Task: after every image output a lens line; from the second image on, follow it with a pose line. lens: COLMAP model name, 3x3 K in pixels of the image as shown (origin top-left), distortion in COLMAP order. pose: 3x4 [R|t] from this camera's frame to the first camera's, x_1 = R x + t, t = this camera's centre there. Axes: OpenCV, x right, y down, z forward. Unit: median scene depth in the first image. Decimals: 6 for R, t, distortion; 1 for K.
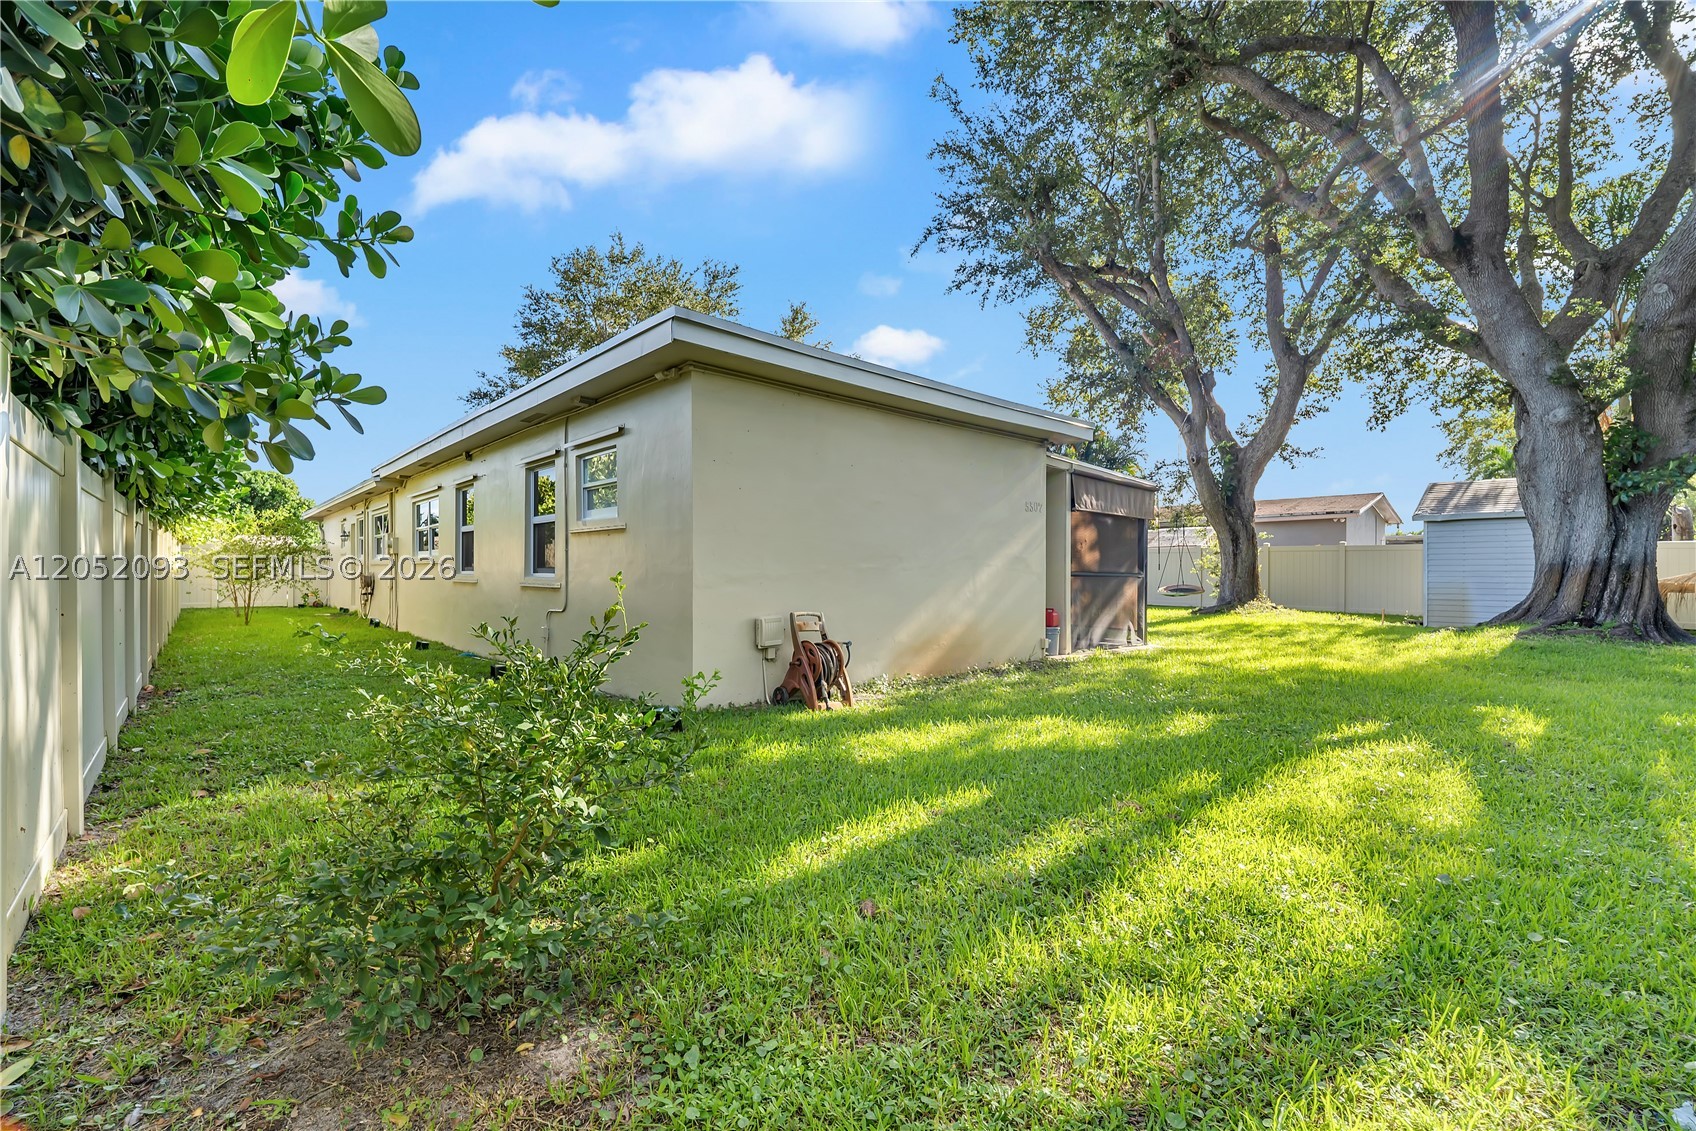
lens RADIAL K [[685.5, 0, 850.5], [0, 685.5, 572.0], [0, 0, 1]] dist [-0.020980, 0.000677]
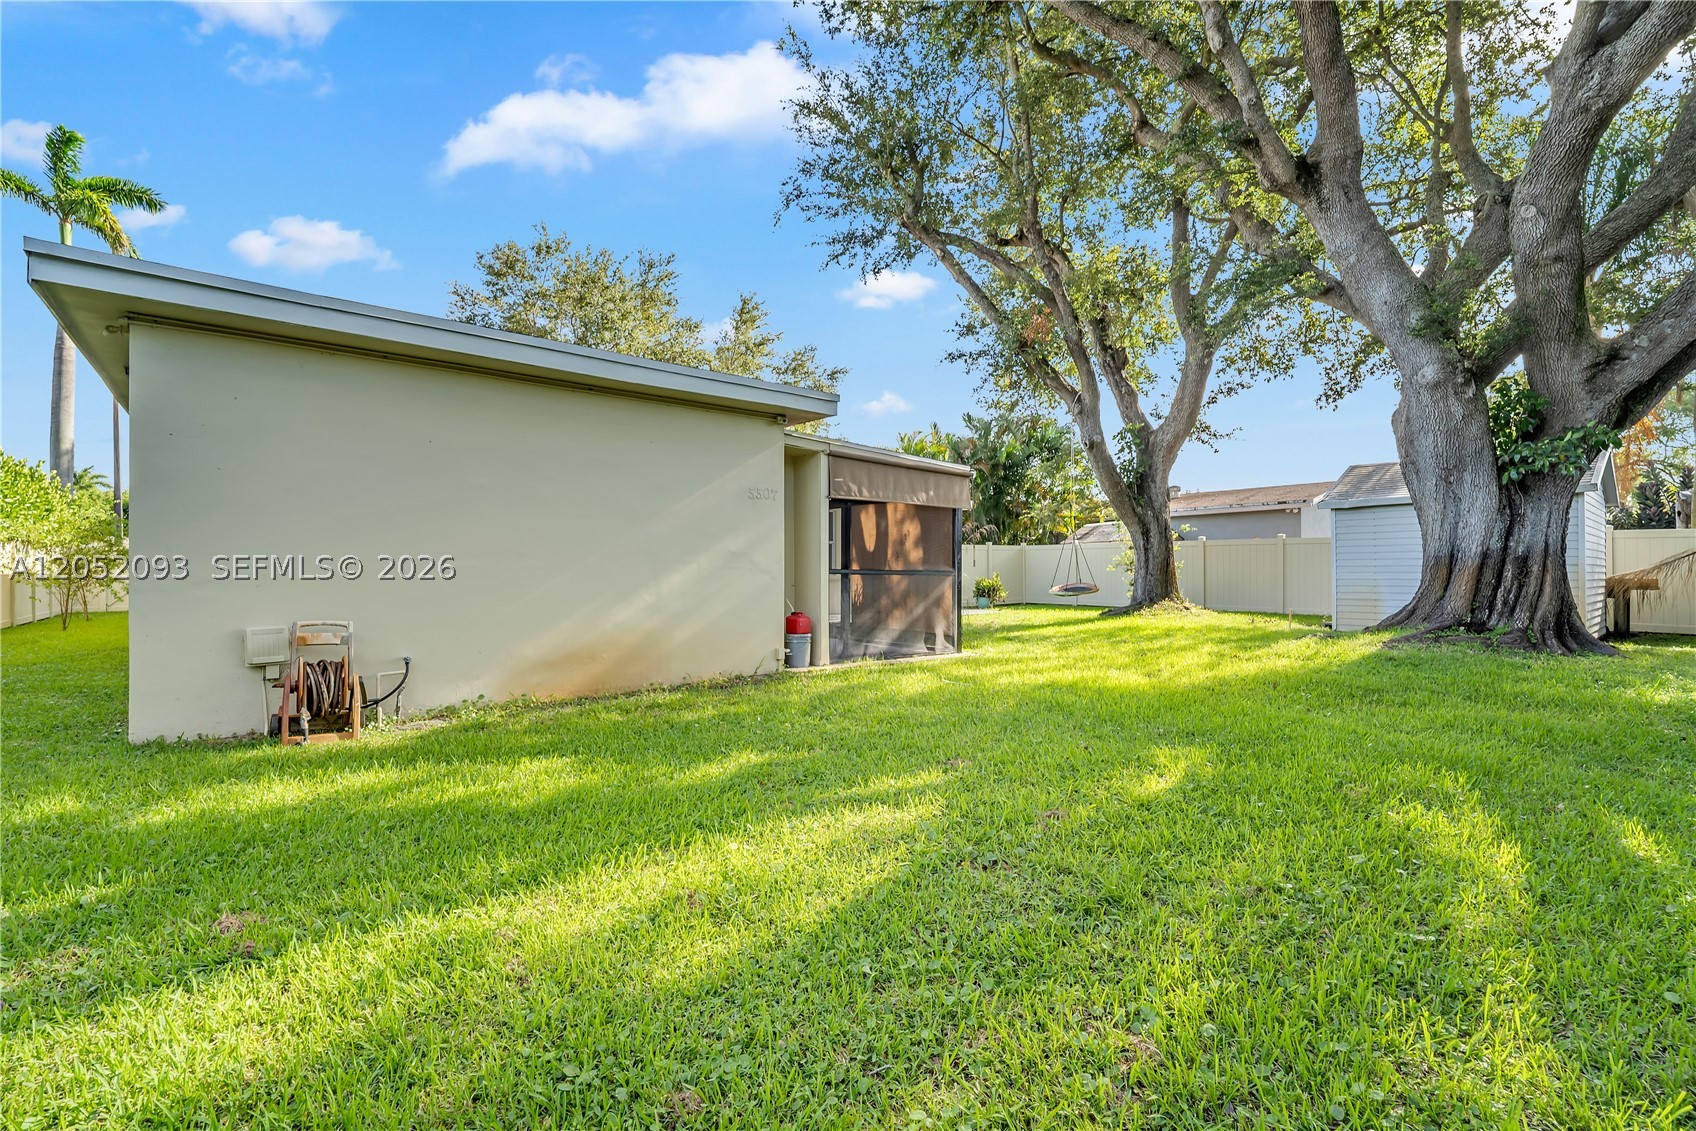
lens RADIAL K [[694.7, 0, 842.6], [0, 694.7, 568.7], [0, 0, 1]] dist [-0.022070, -0.001447]
pose [[0.998741, -0.006899, -0.049690, 0.361369], [0.006697, 0.999969, -0.004229, 0.001730], [0.049717, 0.003891, 0.998756, 0.123601]]
